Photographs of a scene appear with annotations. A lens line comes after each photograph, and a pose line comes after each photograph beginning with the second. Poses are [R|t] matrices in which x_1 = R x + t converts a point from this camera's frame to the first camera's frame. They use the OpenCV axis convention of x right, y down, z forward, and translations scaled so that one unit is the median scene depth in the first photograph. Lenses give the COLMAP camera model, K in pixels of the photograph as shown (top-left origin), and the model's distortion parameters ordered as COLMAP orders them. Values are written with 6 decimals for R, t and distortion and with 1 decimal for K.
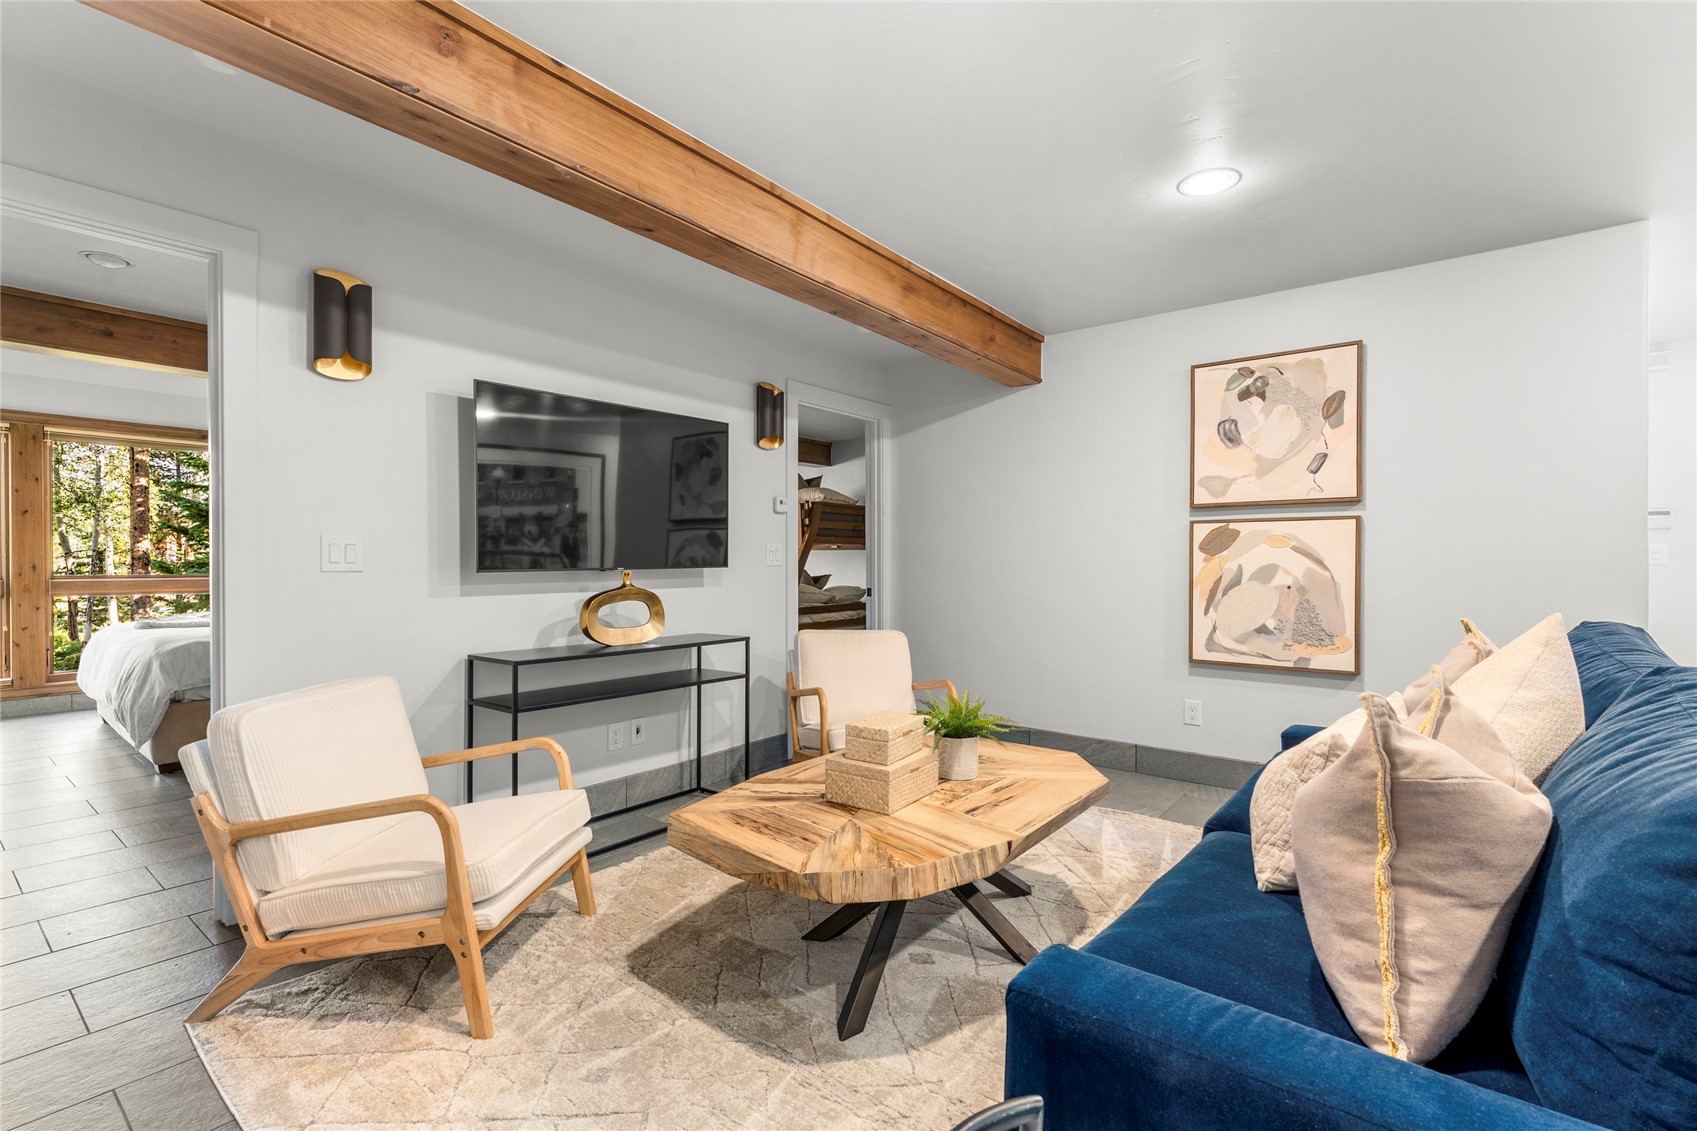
lens RADIAL K [[771.0, 0, 838.6], [0, 771.0, 562.0], [0, 0, 1]] dist [-0.002918, -0.000210]
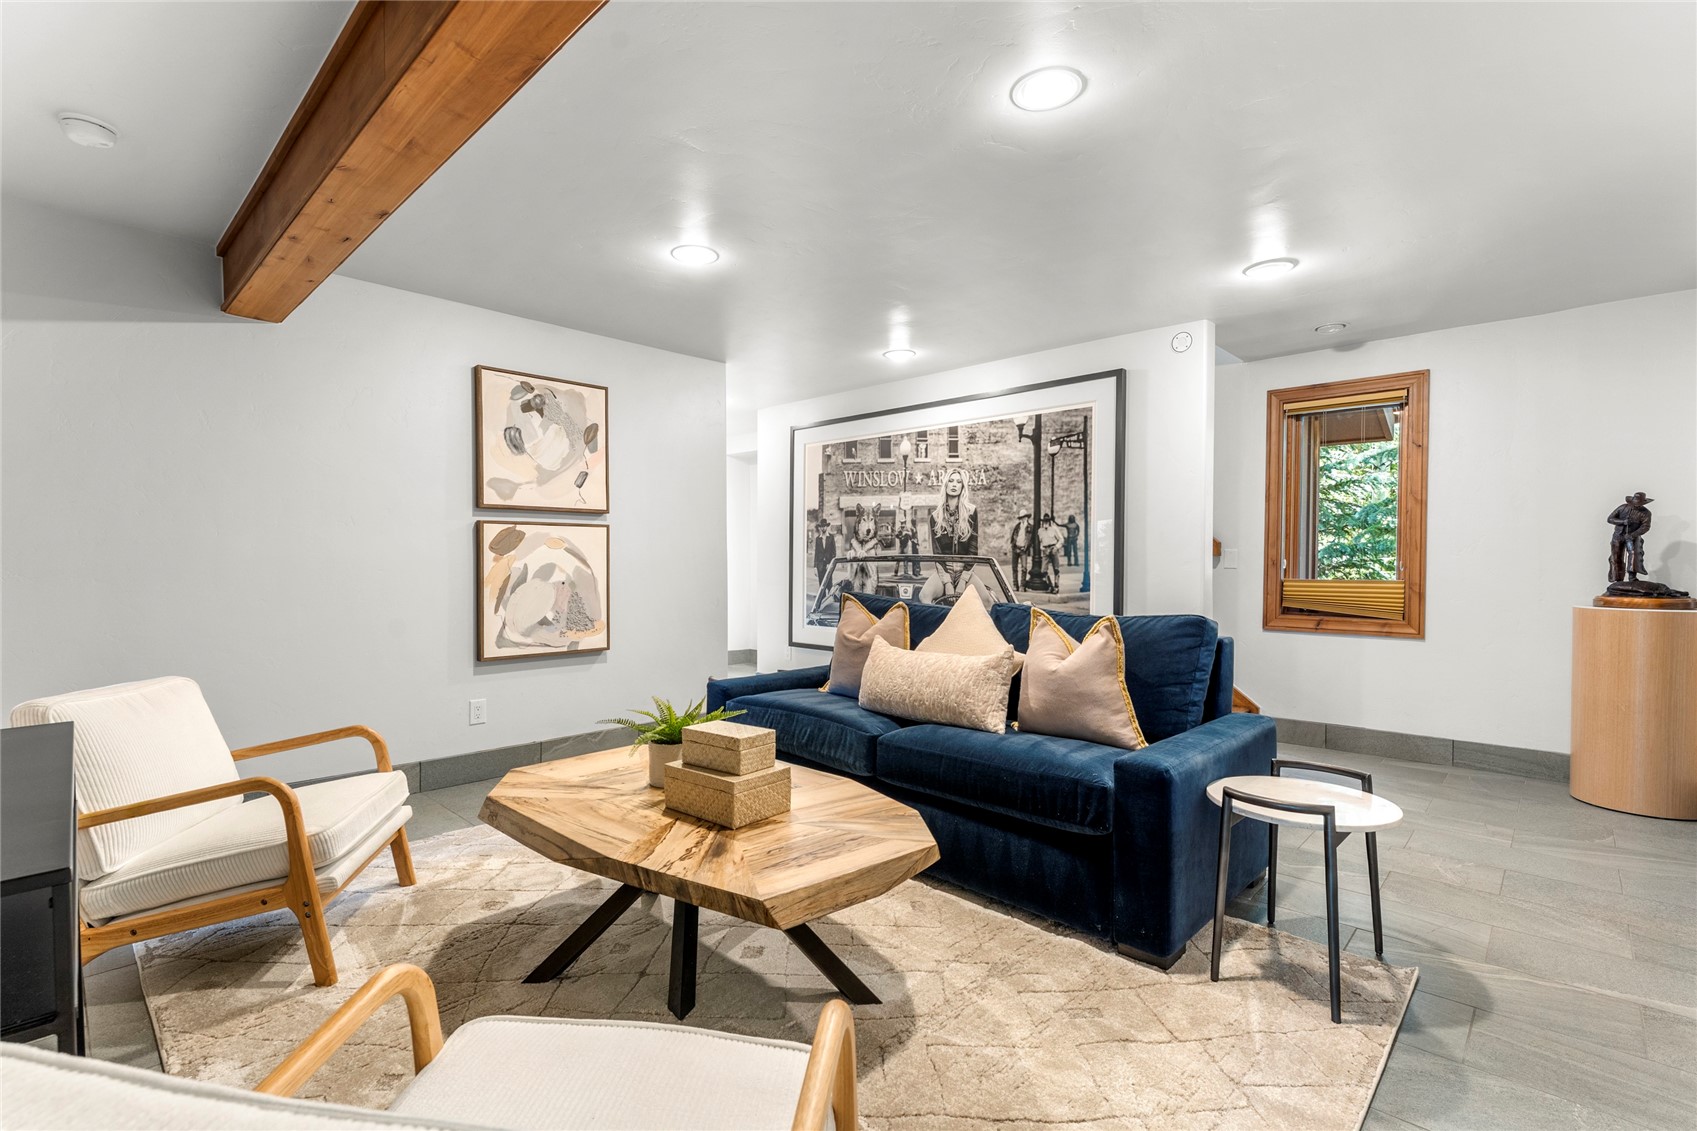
lens RADIAL K [[771.0, 0, 839.4], [0, 771.0, 567.7], [0, 0, 1]] dist [-0.002918, -0.000210]
pose [[0.085437, -0.011669, 0.996275, -0.534087], [0.002138, 0.999931, 0.011529, -0.002618], [-0.996341, 0.001145, 0.085456, 0.479295]]
